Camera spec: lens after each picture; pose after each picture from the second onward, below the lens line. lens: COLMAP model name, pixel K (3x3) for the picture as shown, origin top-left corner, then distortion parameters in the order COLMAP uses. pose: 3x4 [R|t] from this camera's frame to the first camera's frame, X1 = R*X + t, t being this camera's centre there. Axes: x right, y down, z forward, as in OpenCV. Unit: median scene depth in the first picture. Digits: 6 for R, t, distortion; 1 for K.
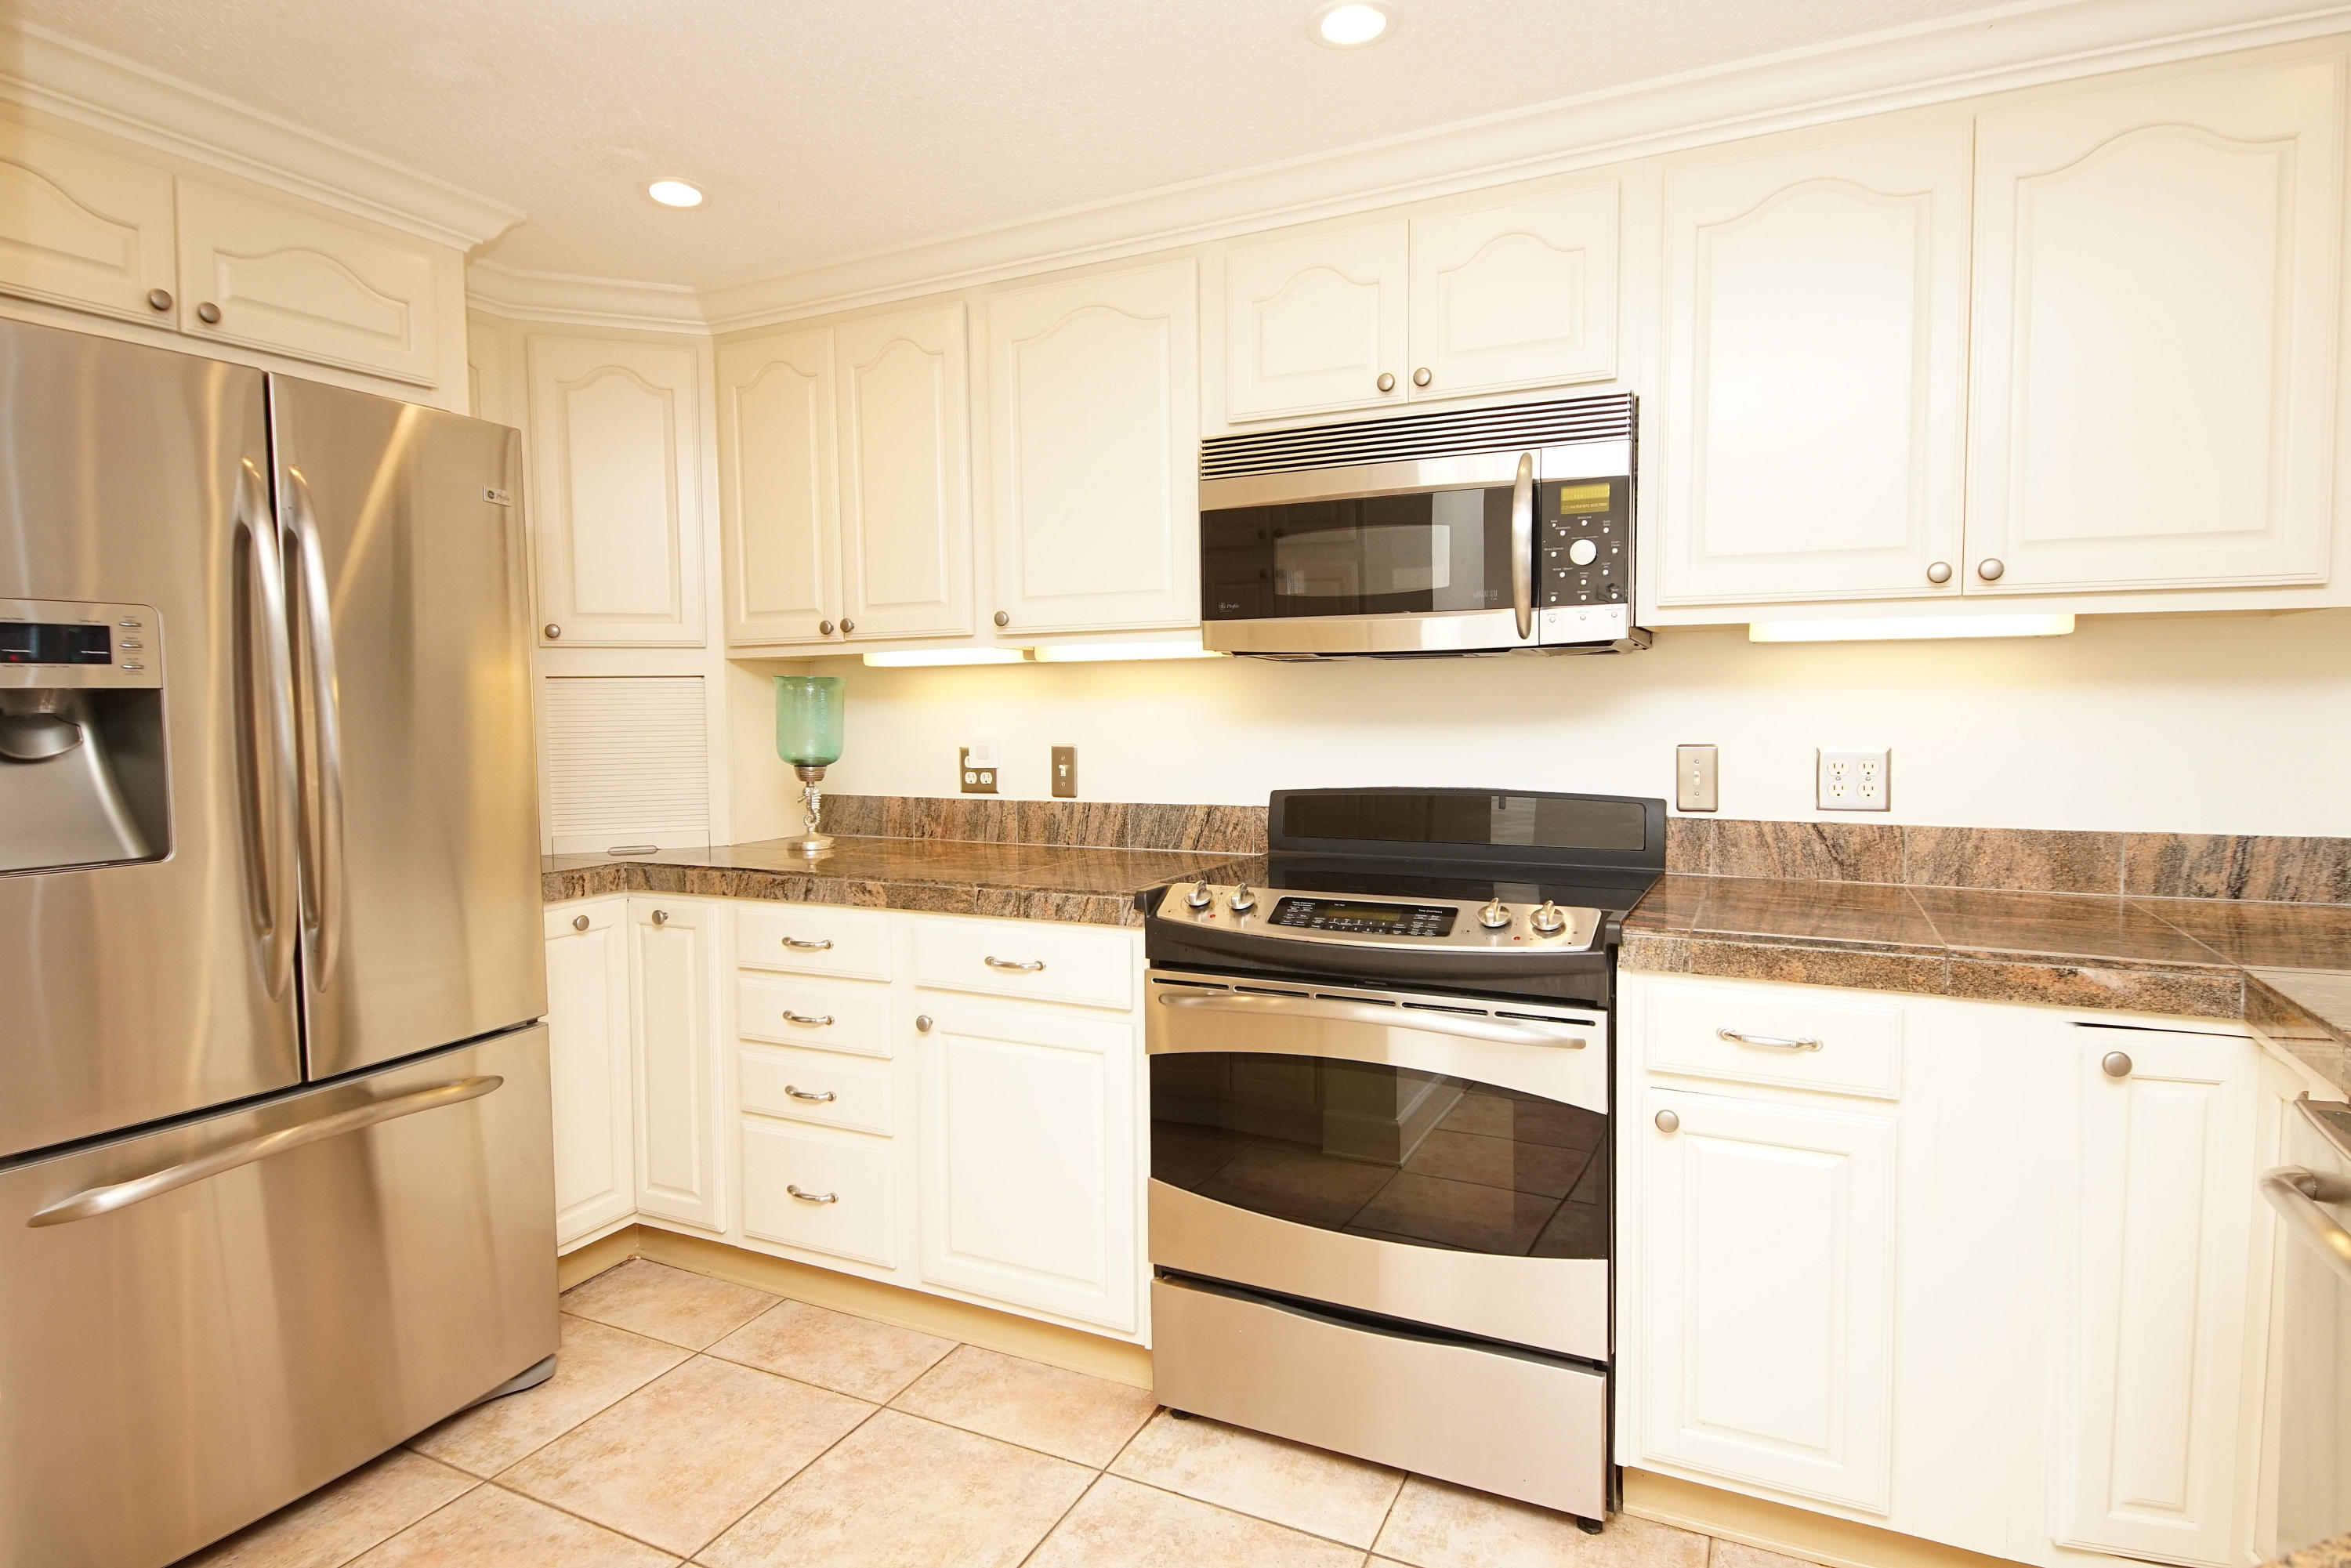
lens RADIAL K [[1260.6, 0, 1154.4], [0, 1260.6, 769.1], [0, 0, 1]] dist [0.040131, -0.039023]
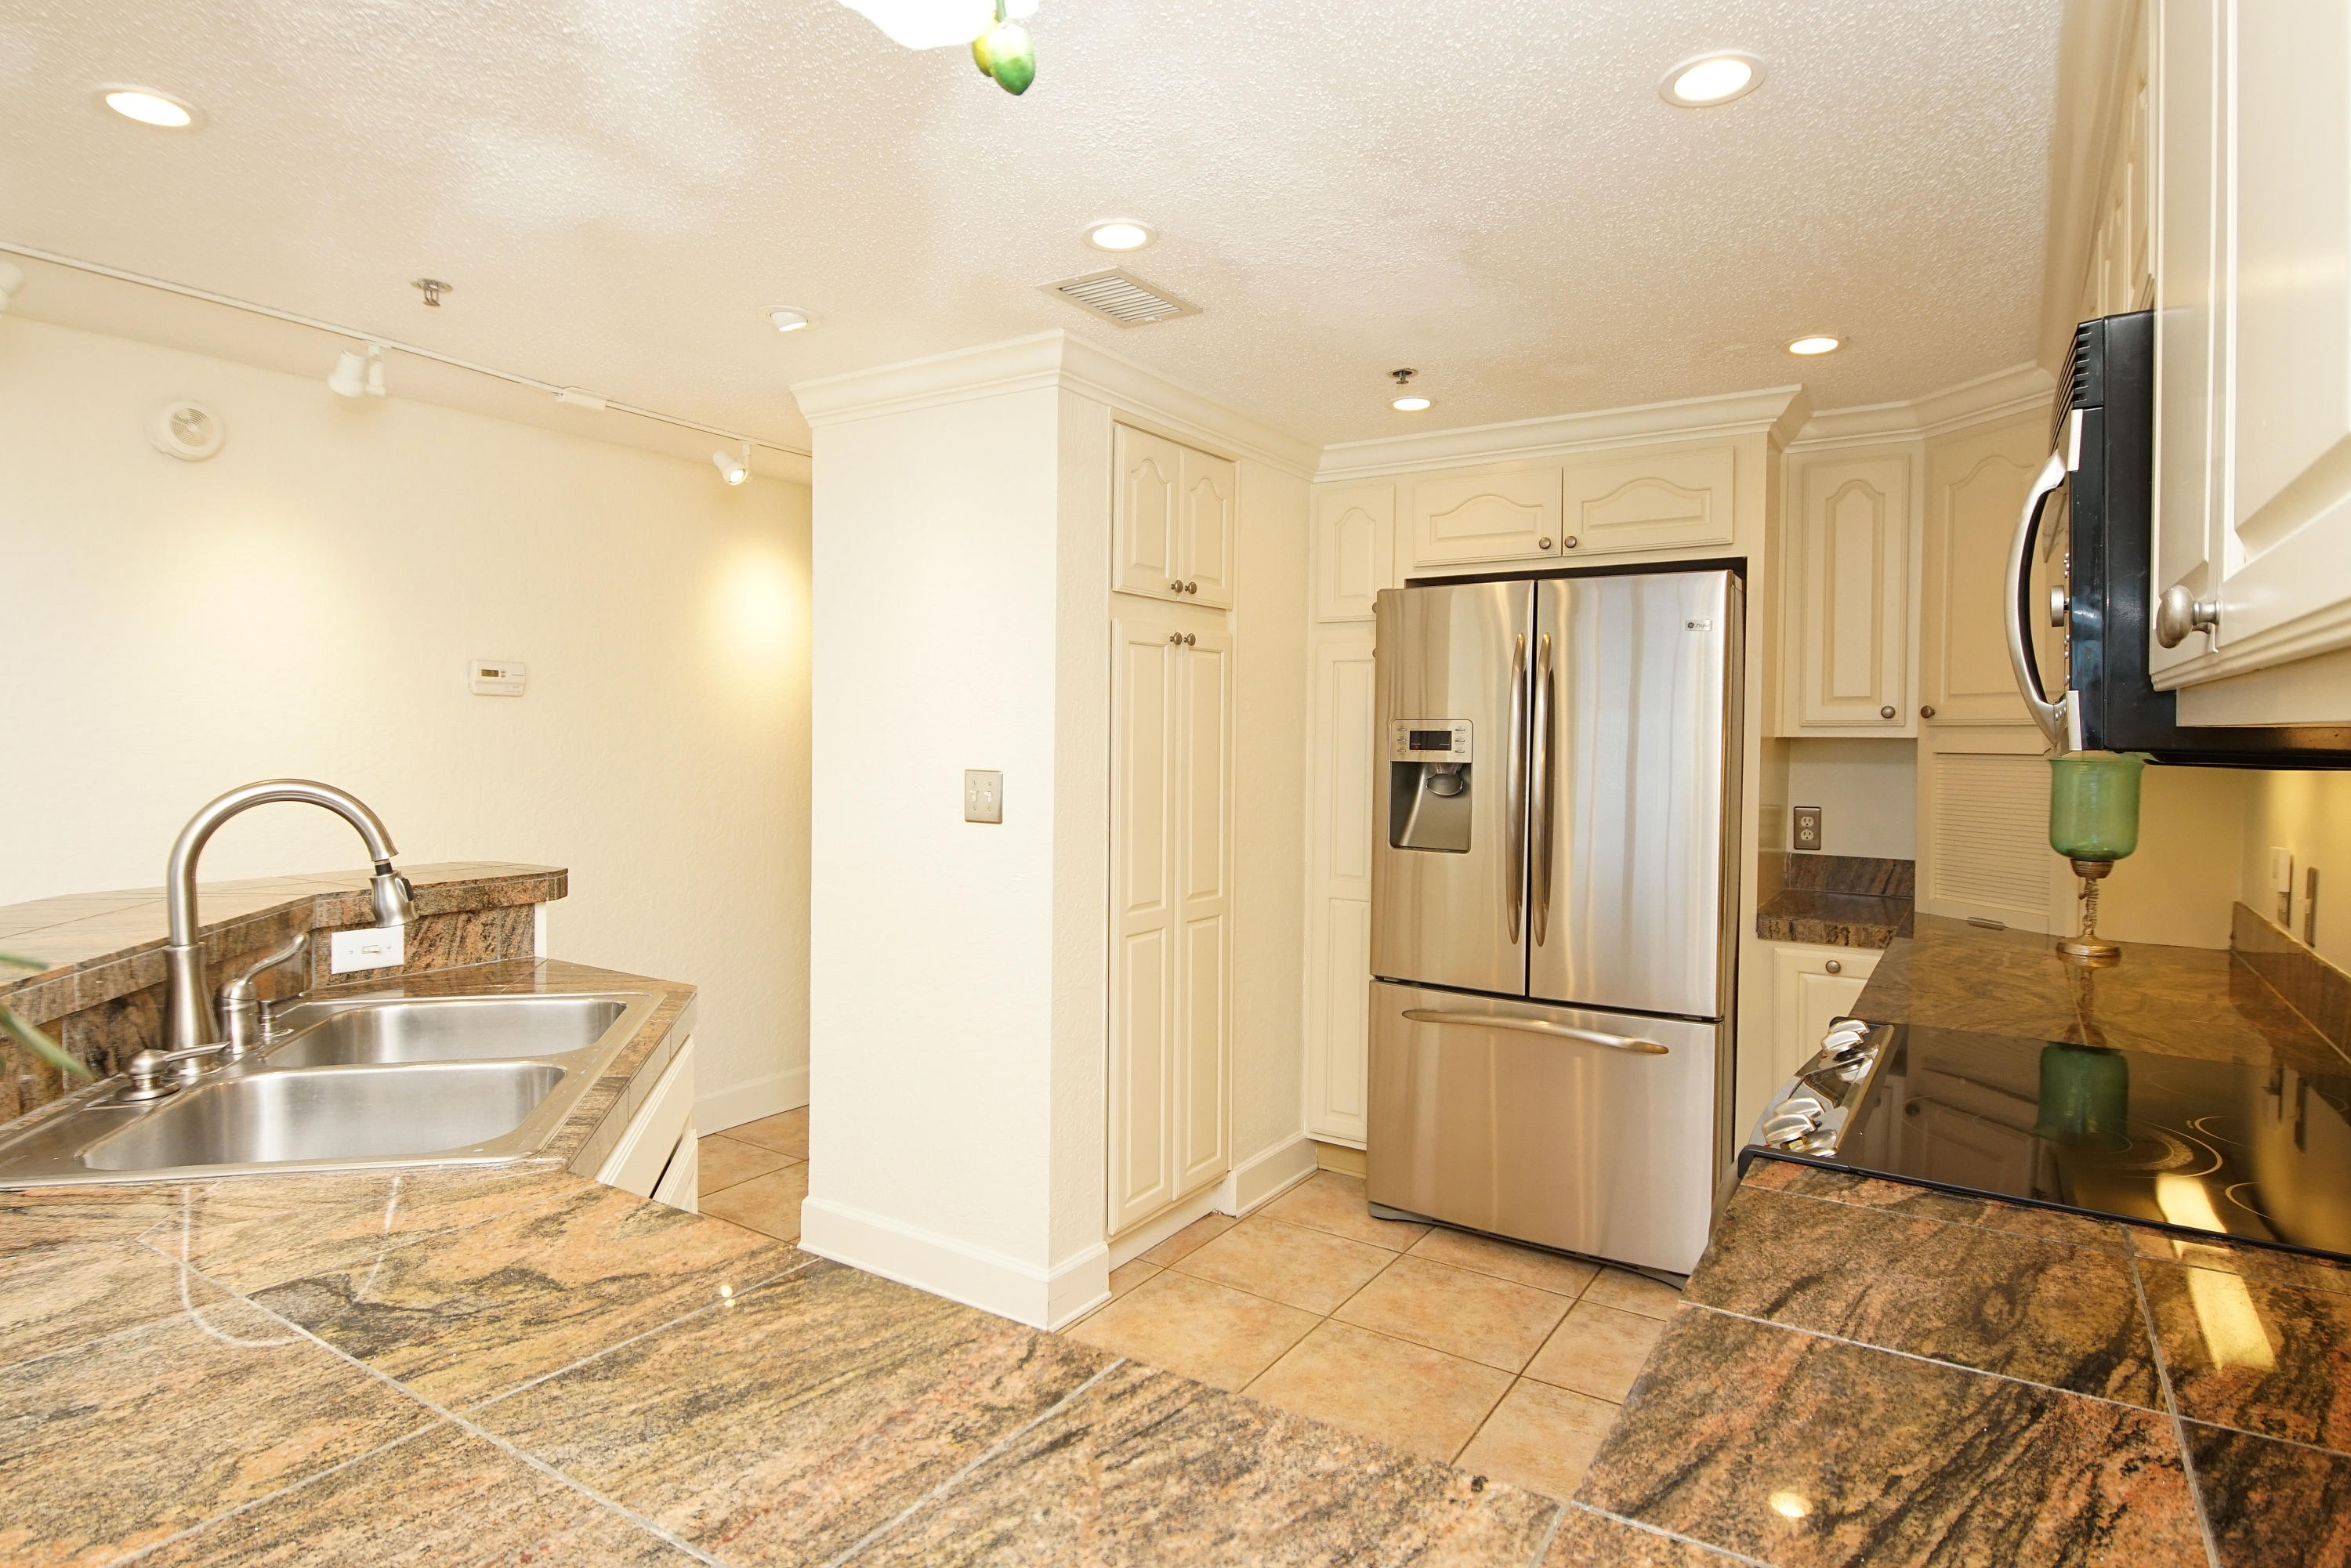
lens RADIAL K [[1260.6, 0, 1154.4], [0, 1260.6, 769.1], [0, 0, 1]] dist [0.040131, -0.039023]
pose [[-0.119442, 0.035197, -0.992217, 0.984930], [-0.061034, 0.997221, 0.042722, -0.090717], [0.990963, 0.065662, -0.116962, 0.644479]]
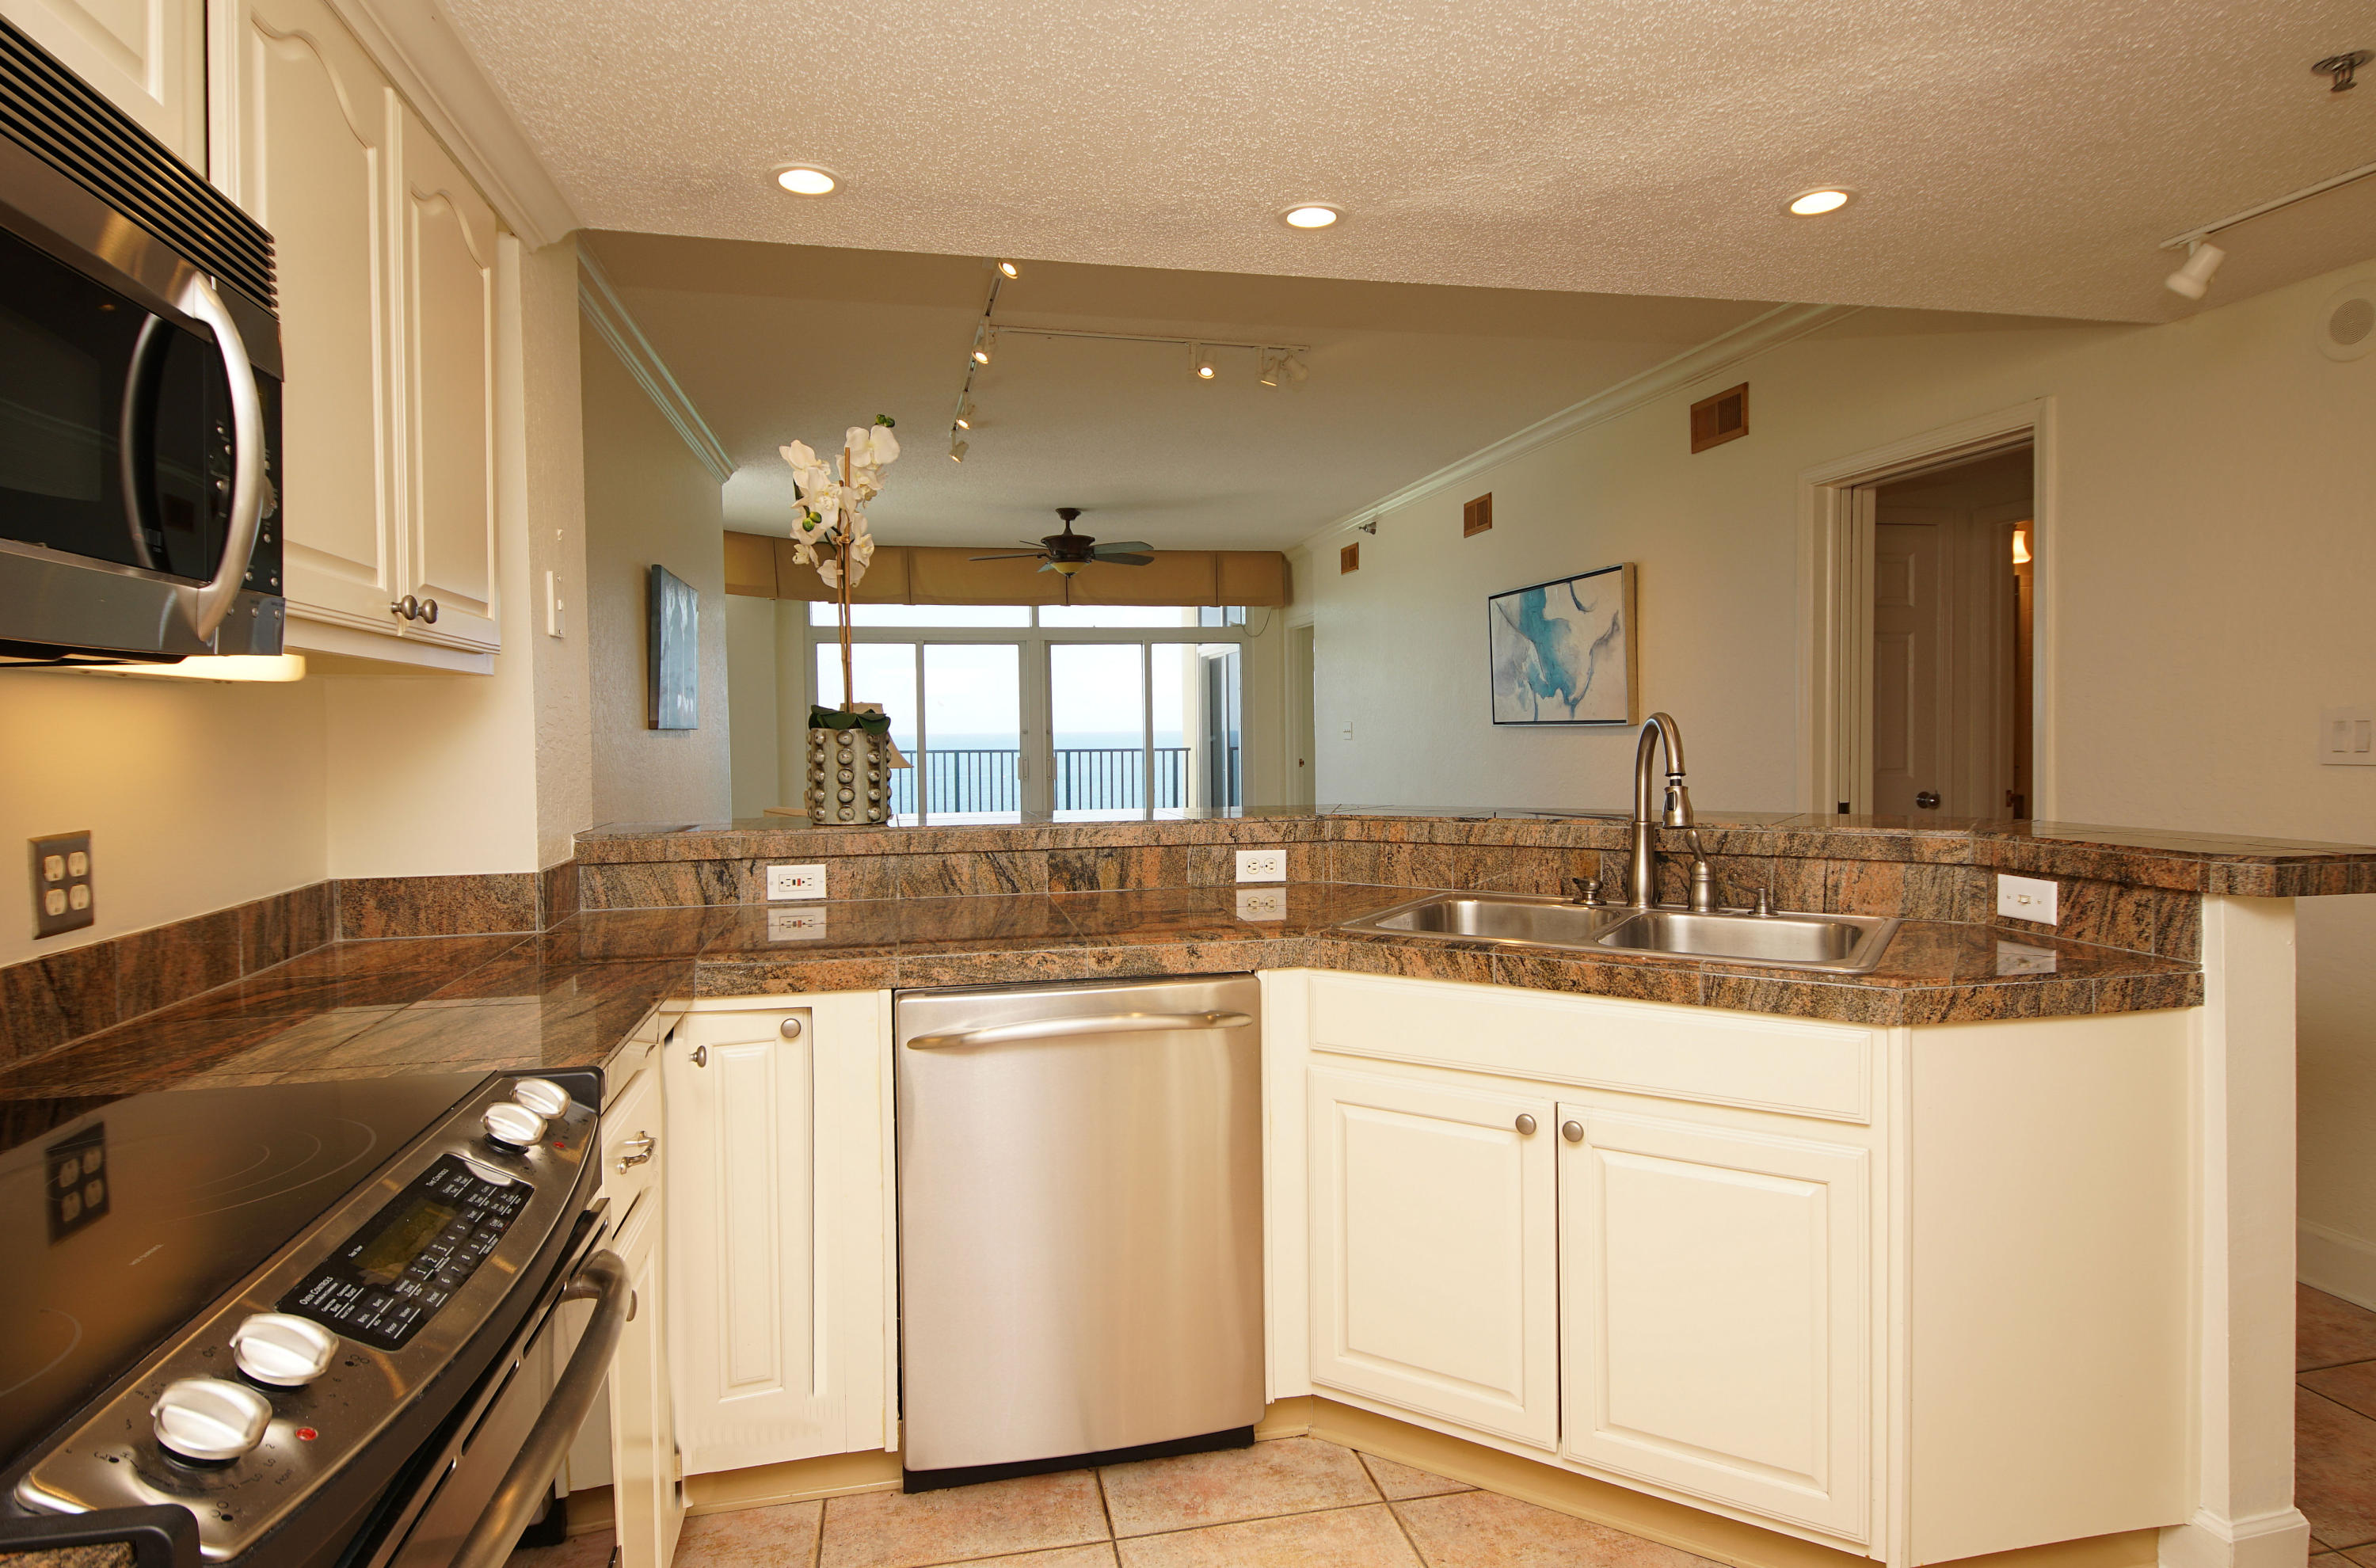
lens RADIAL K [[1304.3, 0, 1179.8], [0, 1304.3, 755.5], [0, 0, 1]] dist [0.003609, -0.000853]
pose [[-0.612002, -0.003179, 0.790850, -0.361838], [0.058109, 0.997108, 0.048976, -0.062415], [-0.788718, 0.075929, -0.610048, 1.038892]]
